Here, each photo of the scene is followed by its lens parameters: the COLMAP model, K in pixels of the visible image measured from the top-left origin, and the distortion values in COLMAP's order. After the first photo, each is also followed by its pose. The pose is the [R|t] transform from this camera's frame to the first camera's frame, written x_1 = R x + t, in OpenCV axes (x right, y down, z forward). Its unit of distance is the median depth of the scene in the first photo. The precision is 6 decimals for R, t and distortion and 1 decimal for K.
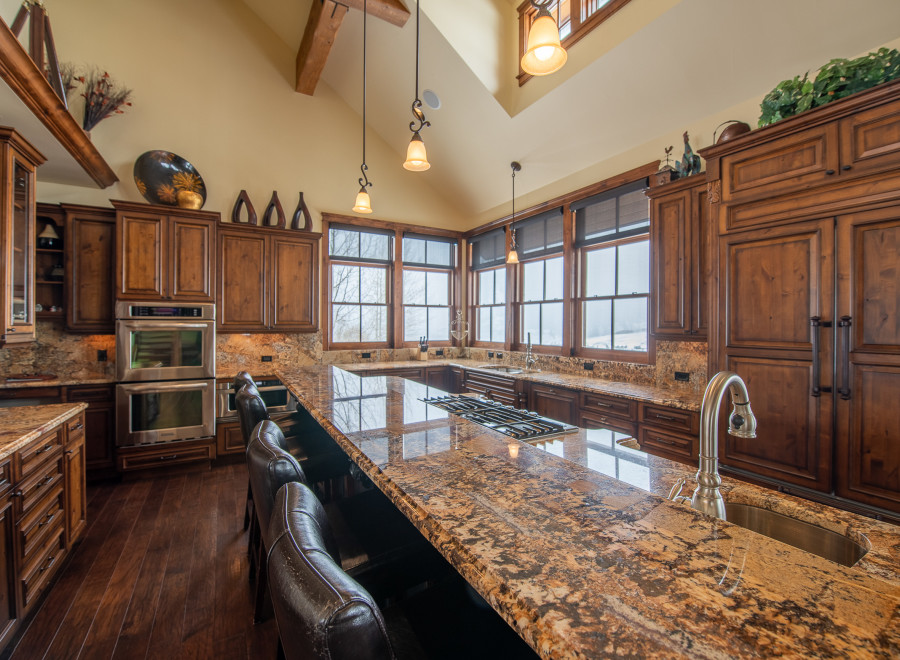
lens RADIAL K [[399.0, 0, 455.9], [0, 399.0, 323.8], [0, 0, 1]] dist [-0.000904, -0.007509]
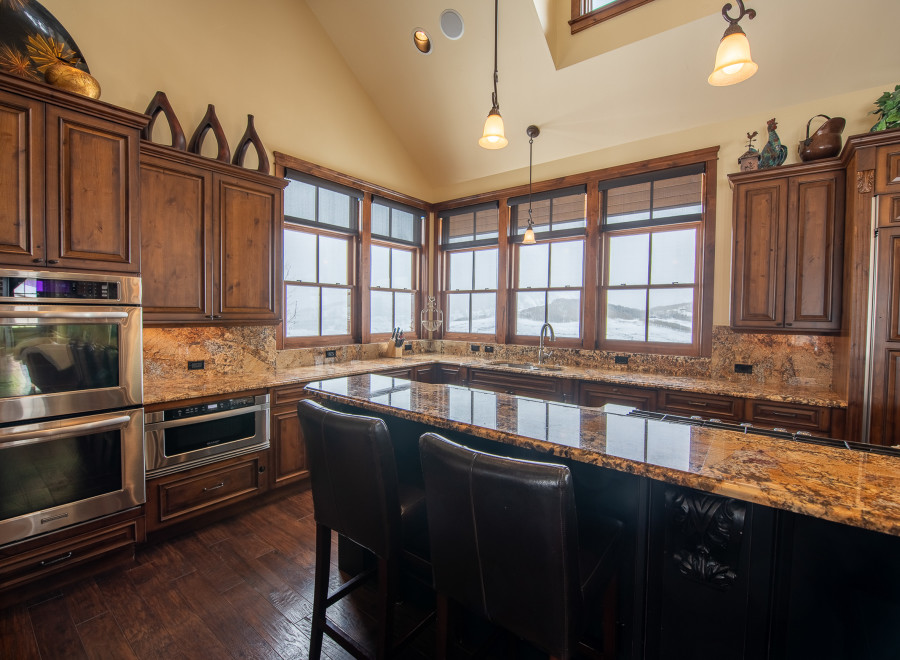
lens RADIAL K [[399.0, 0, 455.9], [0, 399.0, 323.8], [0, 0, 1]] dist [-0.000904, -0.007509]
pose [[0.926401, -0.004030, 0.376518, -0.338351], [-0.008669, 0.999449, 0.032027, -0.004085], [-0.376440, -0.032934, 0.925856, 0.251844]]
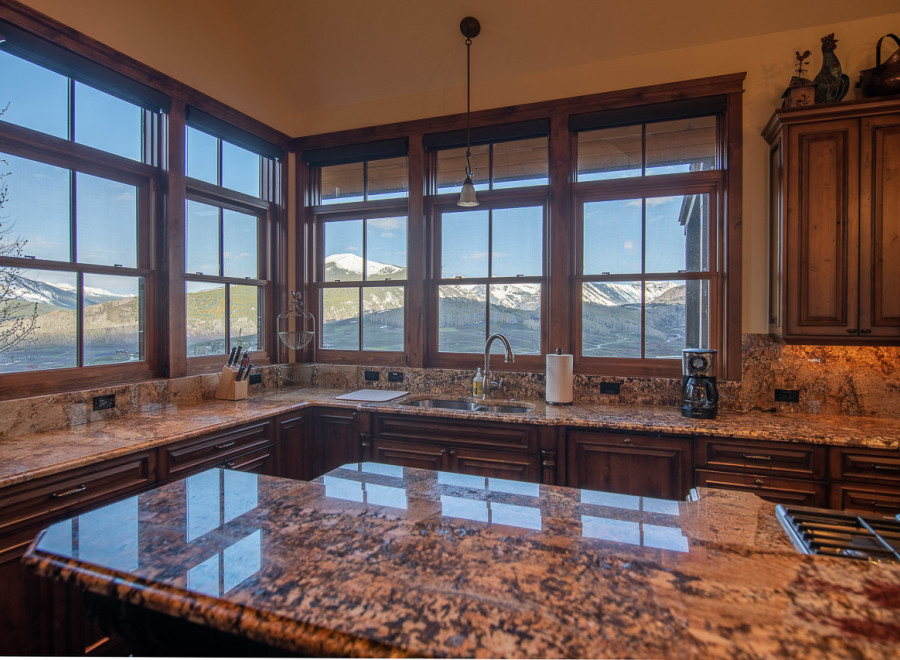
lens RADIAL K [[520.3, 0, 443.2], [0, 520.3, 320.7], [0, 0, 1]] dist [-0.002674, -0.000812]
pose [[0.787056, -0.007848, 0.616832, -0.322616], [0.000570, 0.999928, 0.011996, -0.005875], [-0.616882, -0.009090, 0.787003, 0.472316]]
